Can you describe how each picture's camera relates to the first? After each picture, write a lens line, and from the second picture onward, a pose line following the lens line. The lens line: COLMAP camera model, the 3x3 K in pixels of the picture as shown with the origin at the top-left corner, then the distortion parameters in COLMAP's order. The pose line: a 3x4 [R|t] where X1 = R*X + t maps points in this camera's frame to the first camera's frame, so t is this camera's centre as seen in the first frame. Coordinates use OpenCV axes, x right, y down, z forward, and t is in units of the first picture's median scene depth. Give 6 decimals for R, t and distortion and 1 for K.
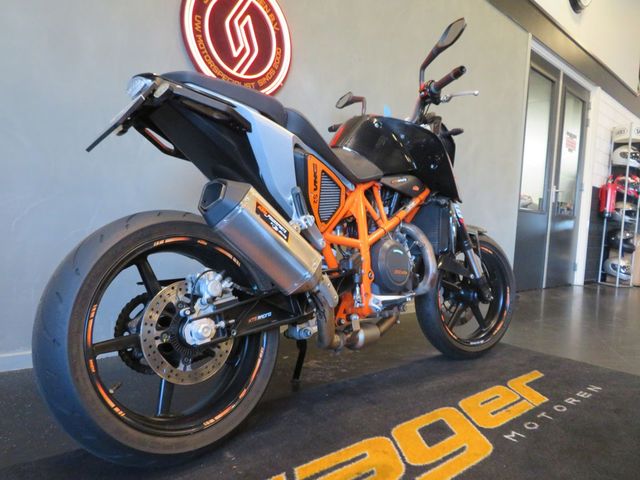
lens RADIAL K [[460.2, 0, 317.9], [0, 460.2, 235.5], [0, 0, 1]] dist [-0.008711, 0.005506]
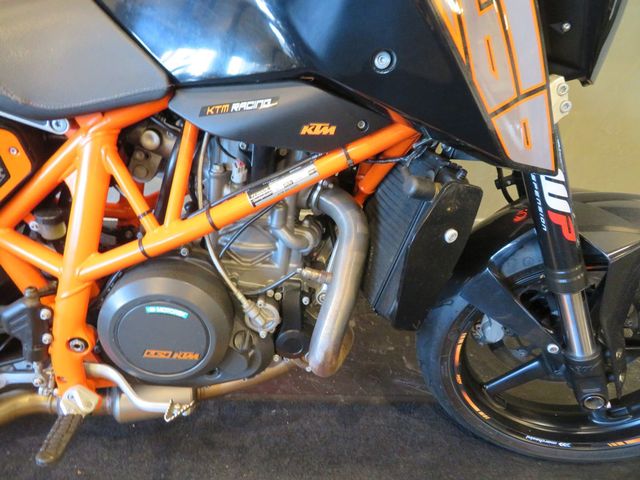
lens RADIAL K [[460.2, 0, 315.4], [0, 460.2, 239.0], [0, 0, 1]] dist [-0.008711, 0.005506]
pose [[0.757184, 0.386886, -0.526300, 0.516653], [-0.044243, 0.834249, 0.549610, -0.270380], [0.651702, -0.392871, 0.648797, 0.978604]]
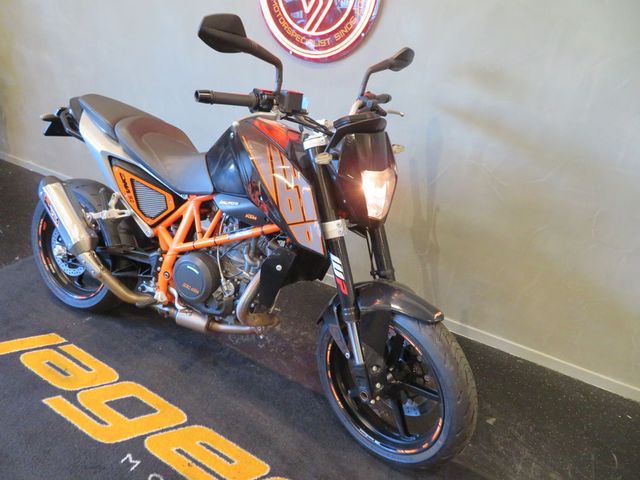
lens RADIAL K [[460.2, 0, 317.5], [0, 460.2, 238.3], [0, 0, 1]] dist [-0.008711, 0.005506]
pose [[0.305056, 0.412596, -0.858316, 1.274744], [-0.097269, 0.910061, 0.402900, -0.538424], [0.947354, -0.039420, 0.317752, 1.078385]]
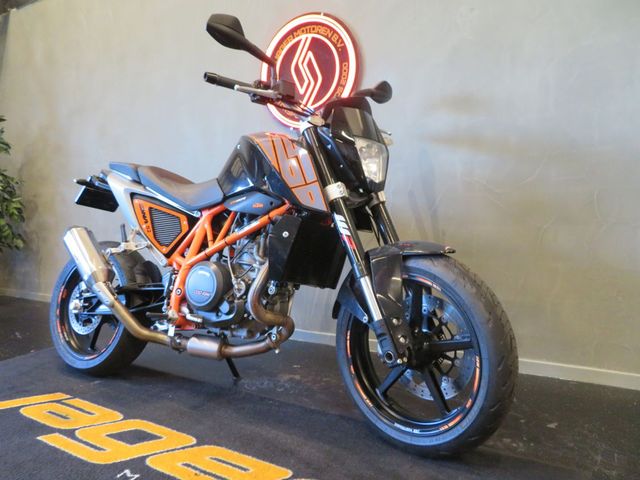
lens RADIAL K [[460.2, 0, 316.9], [0, 460.2, 237.9], [0, 0, 1]] dist [-0.008711, 0.005506]
pose [[0.280518, -0.006646, -0.959826, 1.419590], [0.013054, 0.999910, -0.003109, -0.042975], [0.959760, -0.011657, 0.280579, 1.094429]]
